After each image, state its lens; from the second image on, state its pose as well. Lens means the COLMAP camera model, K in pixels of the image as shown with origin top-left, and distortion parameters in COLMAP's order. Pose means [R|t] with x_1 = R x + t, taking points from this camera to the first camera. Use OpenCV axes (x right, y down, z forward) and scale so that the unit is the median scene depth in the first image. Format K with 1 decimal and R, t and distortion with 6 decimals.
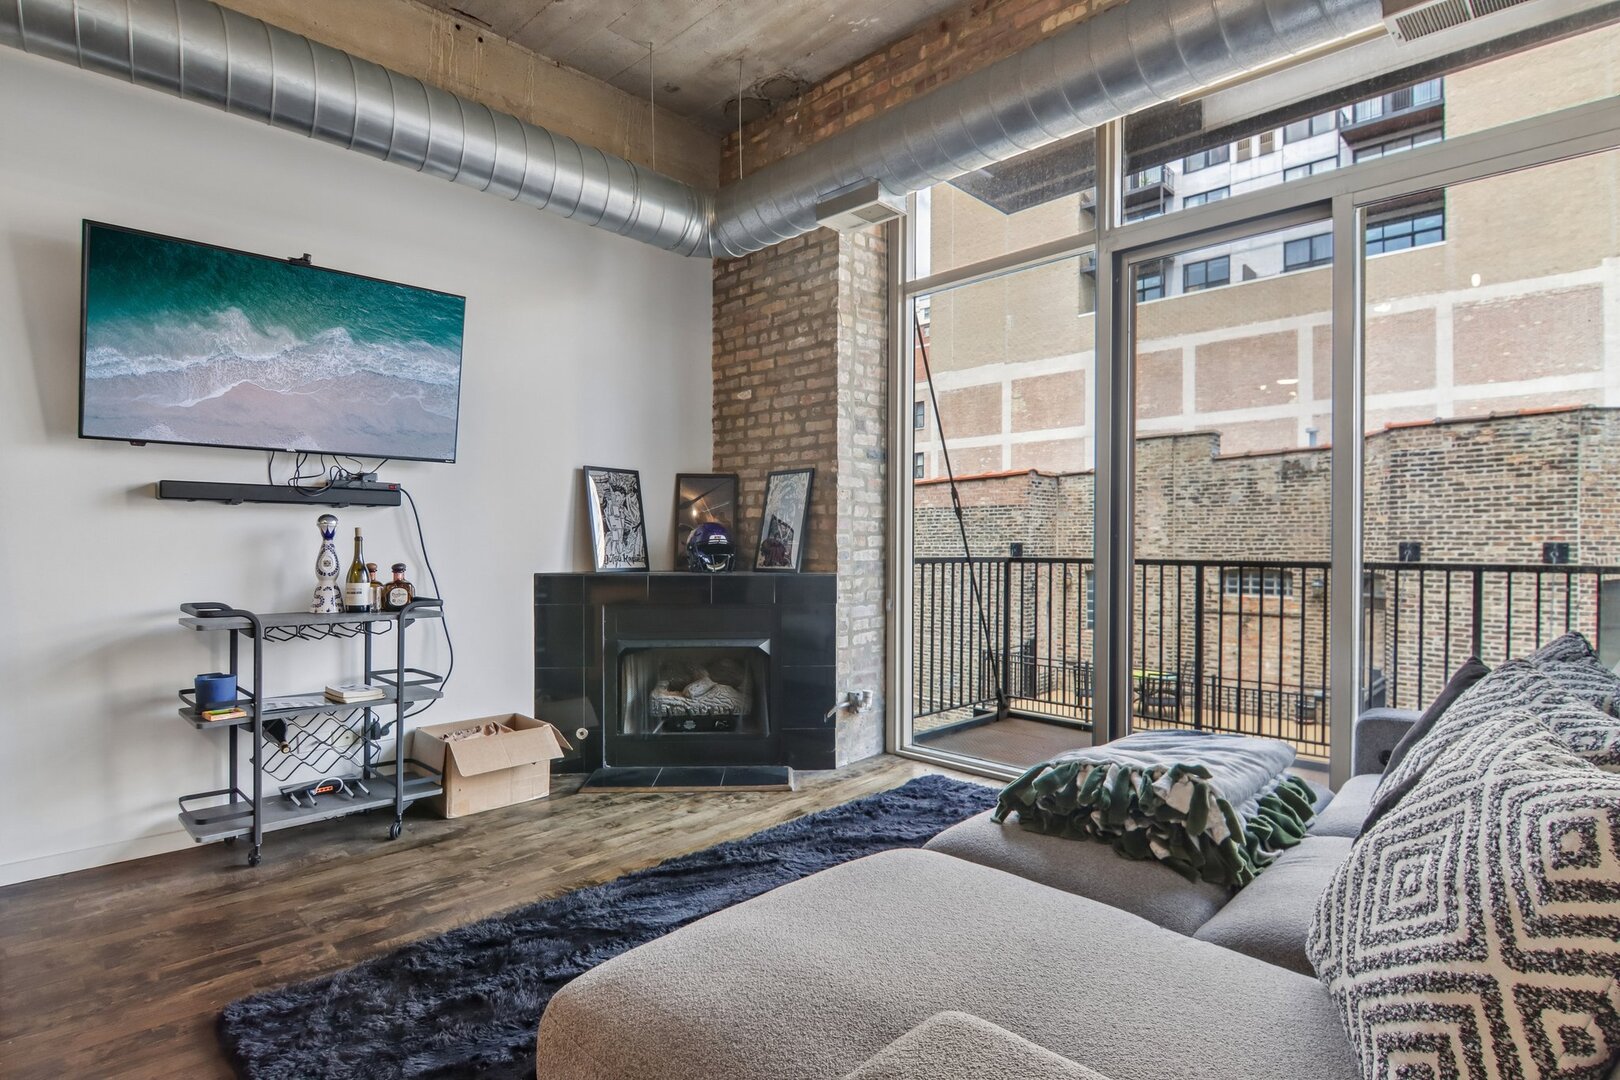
lens RADIAL K [[824.1, 0, 834.9], [0, 824.1, 551.4], [0, 0, 1]] dist [-0.004767, -0.012043]
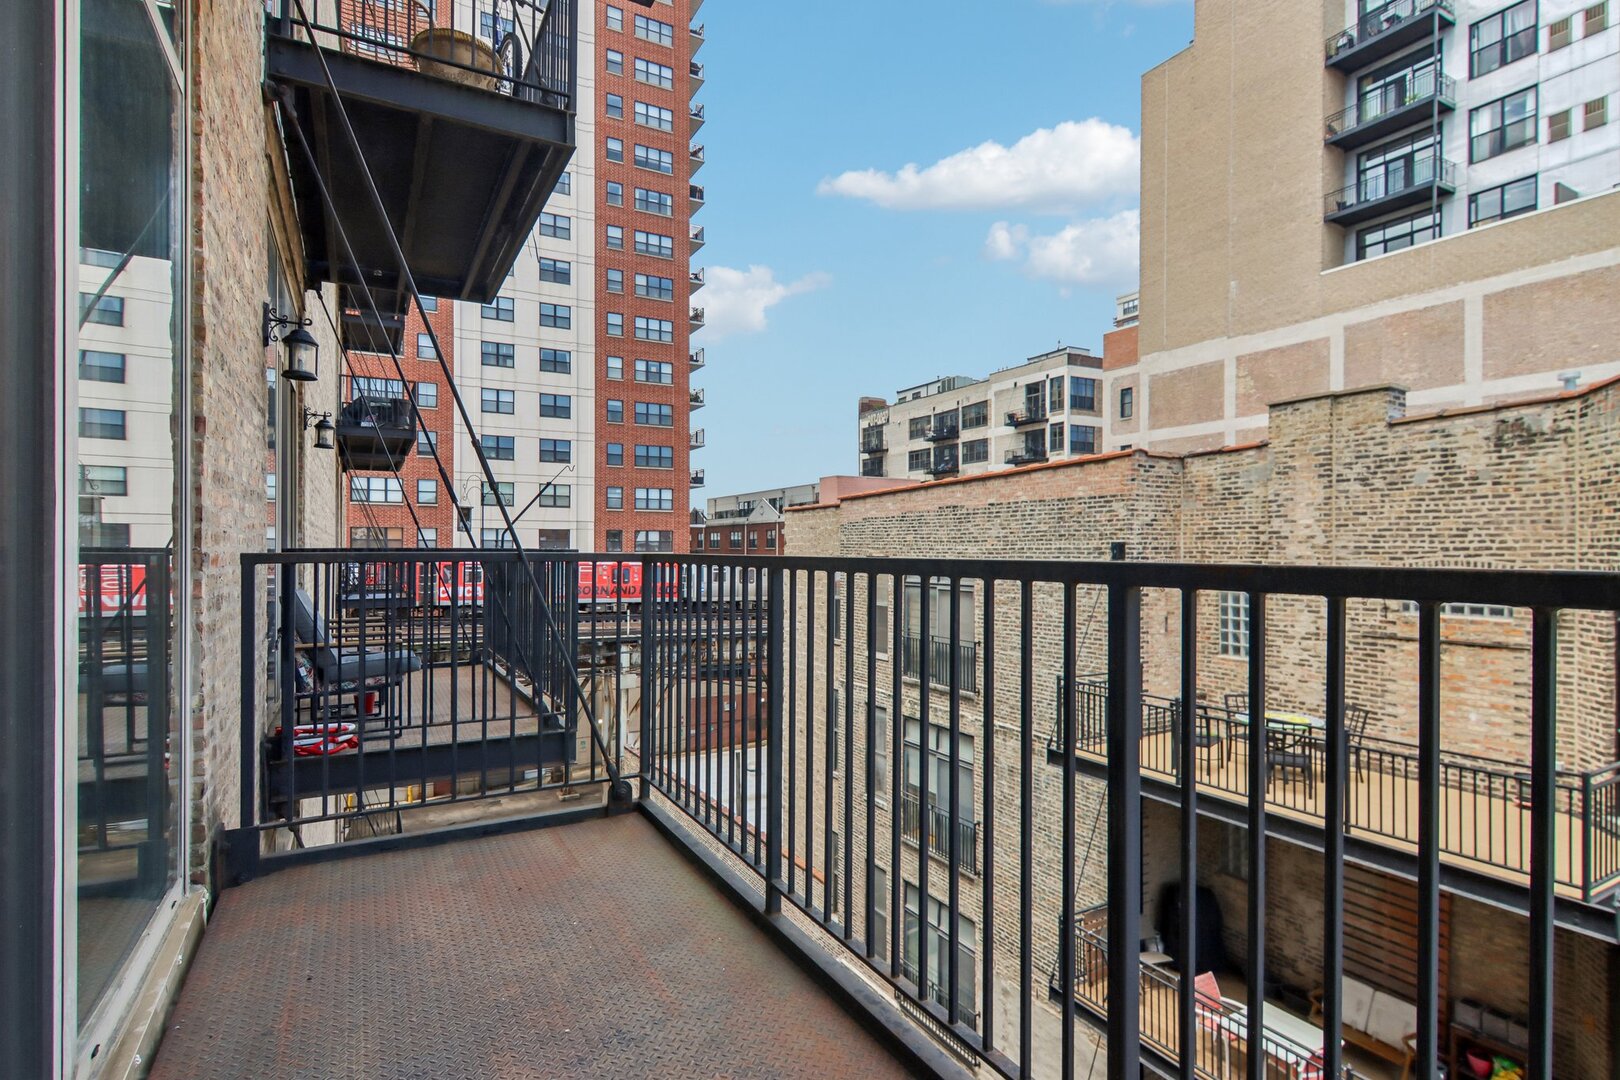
lens RADIAL K [[825.8, 0, 815.3], [0, 825.8, 558.5], [0, 0, 1]] dist [-0.006961, -0.000057]
pose [[0.953218, 0.002199, -0.302277, 0.689216], [-0.001309, 0.999994, 0.003146, 0.011739], [0.302282, -0.002603, 0.953215, 0.570468]]
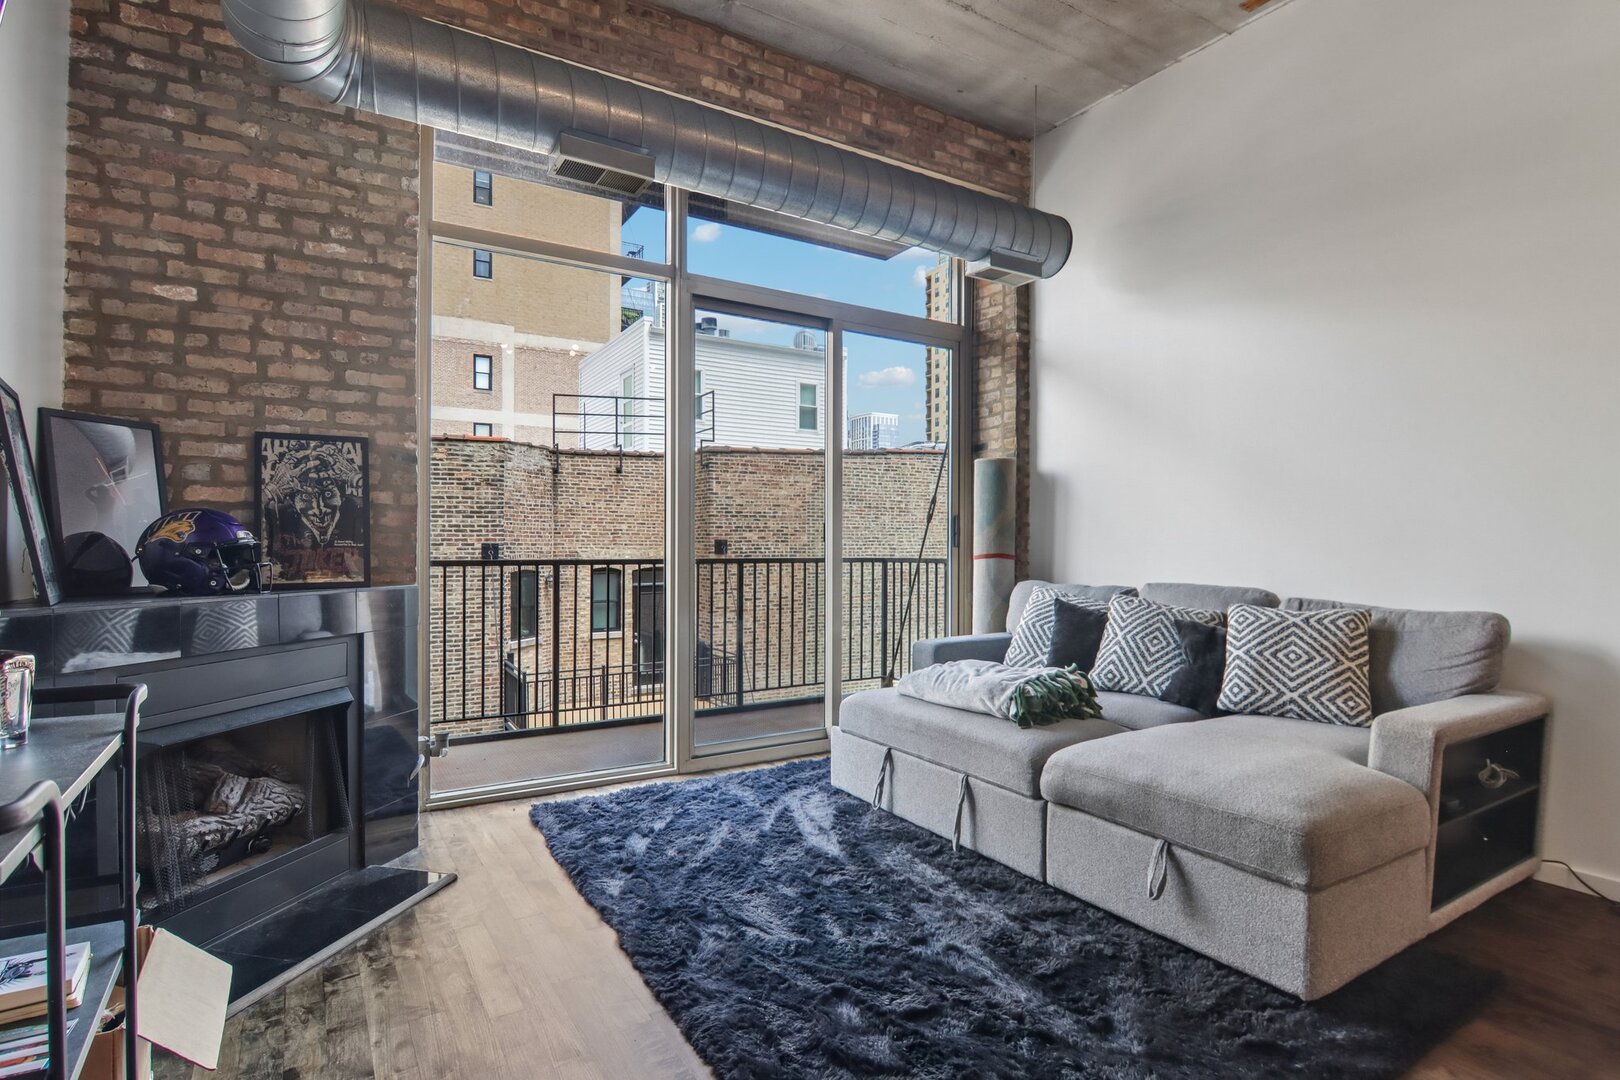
lens RADIAL K [[824.1, 0, 834.9], [0, 824.1, 551.4], [0, 0, 1]] dist [-0.004767, -0.012043]
pose [[0.238045, -0.007153, 0.971228, -0.590524], [0.006812, 0.999961, 0.005695, -0.004744], [-0.971230, 0.005261, 0.238084, 0.421795]]
